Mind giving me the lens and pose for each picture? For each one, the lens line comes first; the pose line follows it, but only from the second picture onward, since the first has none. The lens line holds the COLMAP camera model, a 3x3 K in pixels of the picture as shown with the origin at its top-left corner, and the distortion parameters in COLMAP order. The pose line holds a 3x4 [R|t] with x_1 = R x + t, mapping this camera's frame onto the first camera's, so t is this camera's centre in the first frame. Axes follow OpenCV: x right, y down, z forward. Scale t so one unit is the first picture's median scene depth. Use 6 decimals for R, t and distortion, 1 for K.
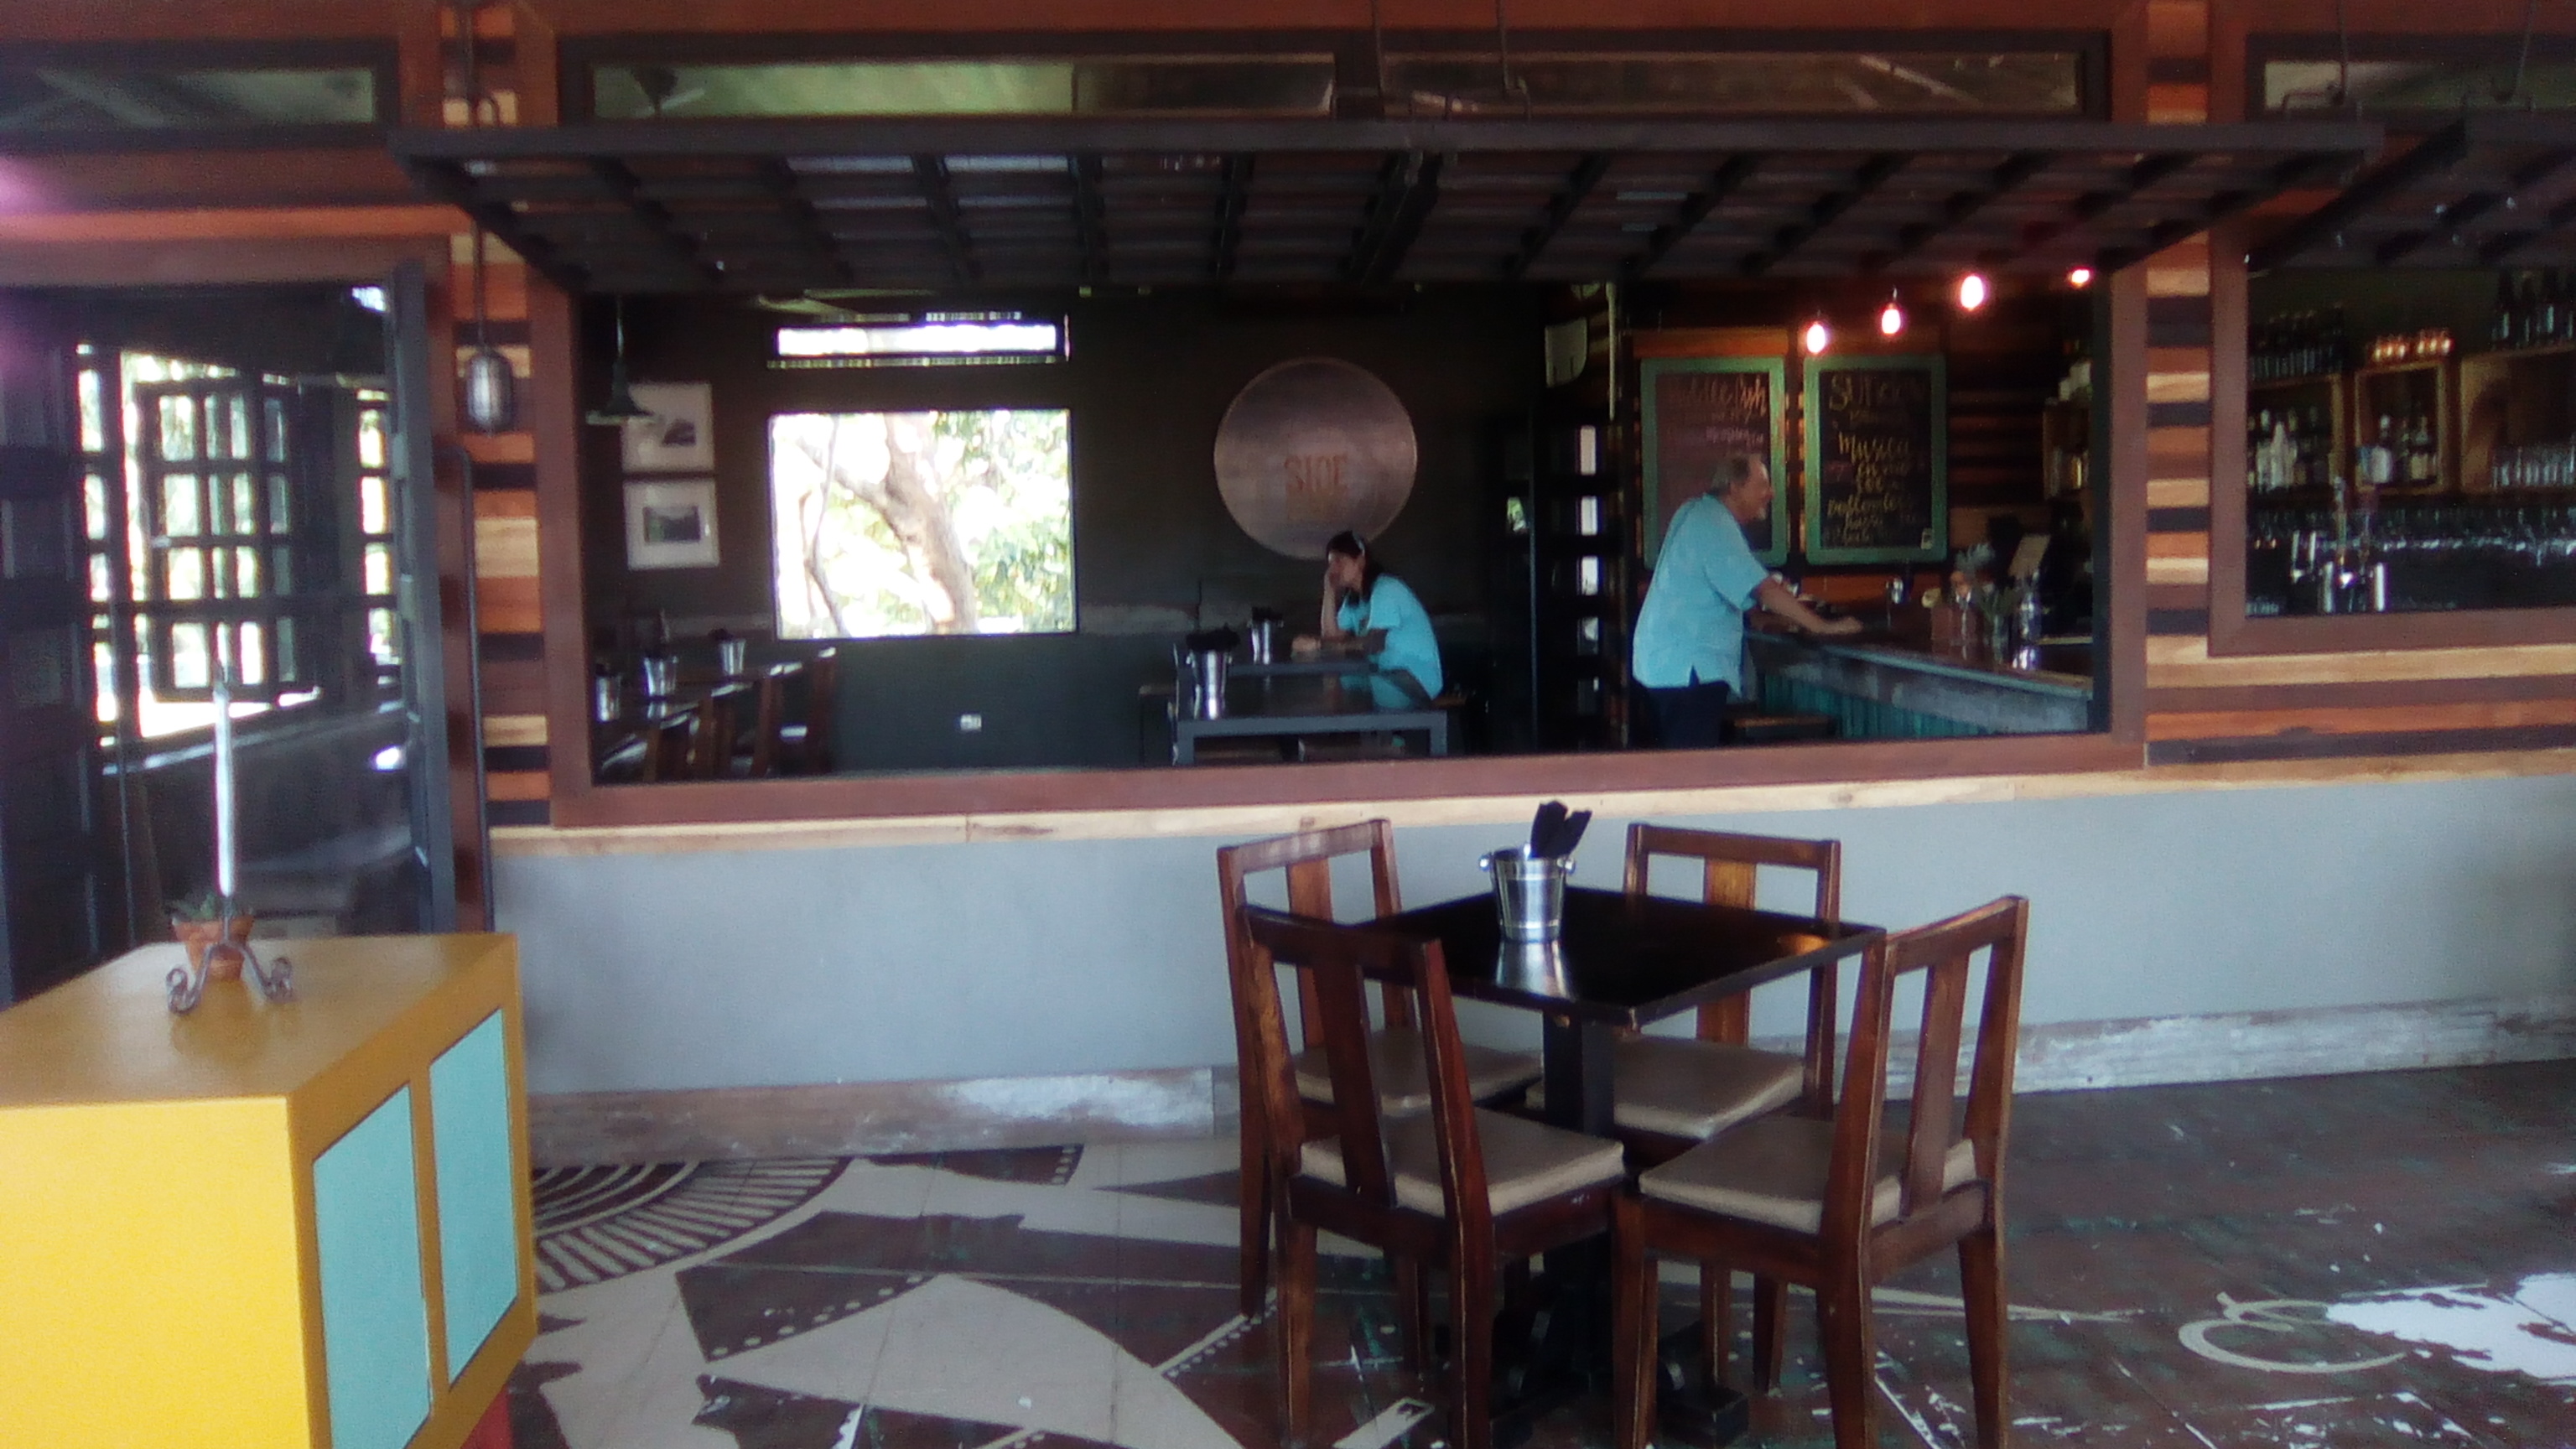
lens RADIAL K [[2105.2, 0, 1342.5], [0, 2105.2, 647.0], [0, 0, 1]] dist [-0.028628, 0.009151]
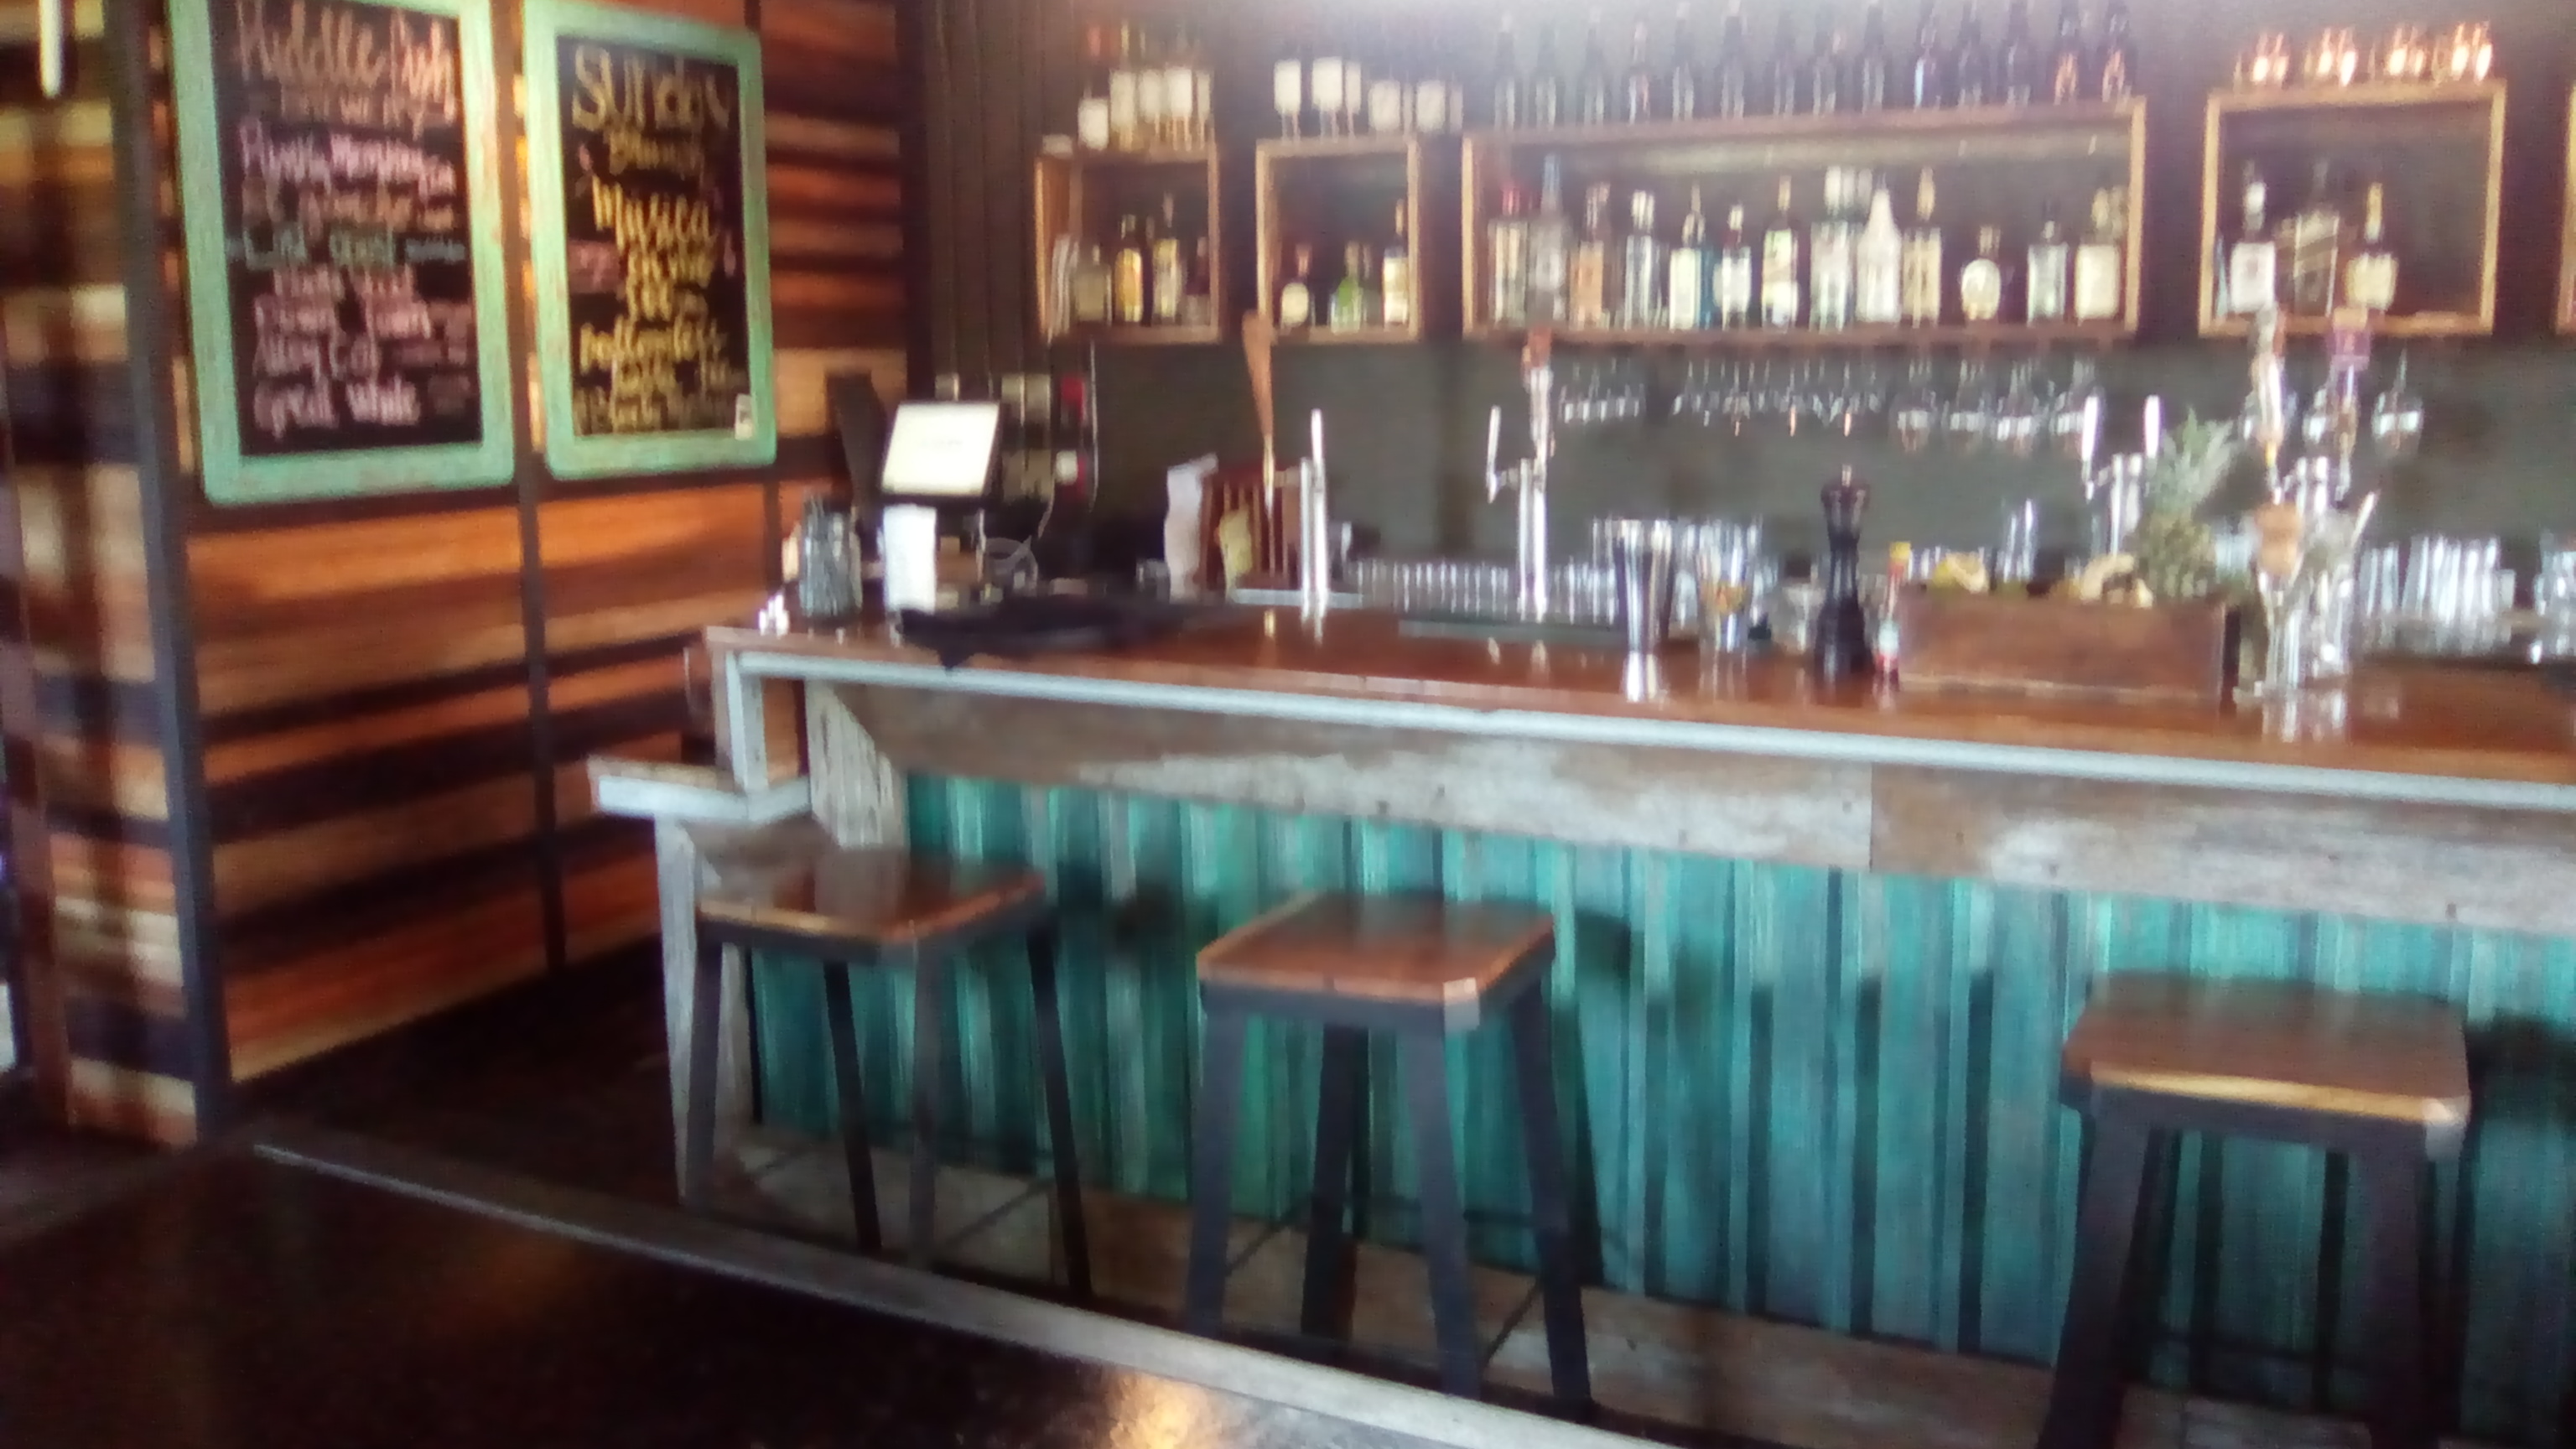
lens RADIAL K [[2054.3, 0, 1342.5], [0, 2054.3, 665.2], [0, 0, 1]] dist [-0.044335, -0.000339]
pose [[0.524273, -0.103843, 0.845195, -0.056826], [0.043301, 0.994504, 0.095328, -0.033493], [-0.850449, -0.013380, 0.525888, 0.634067]]
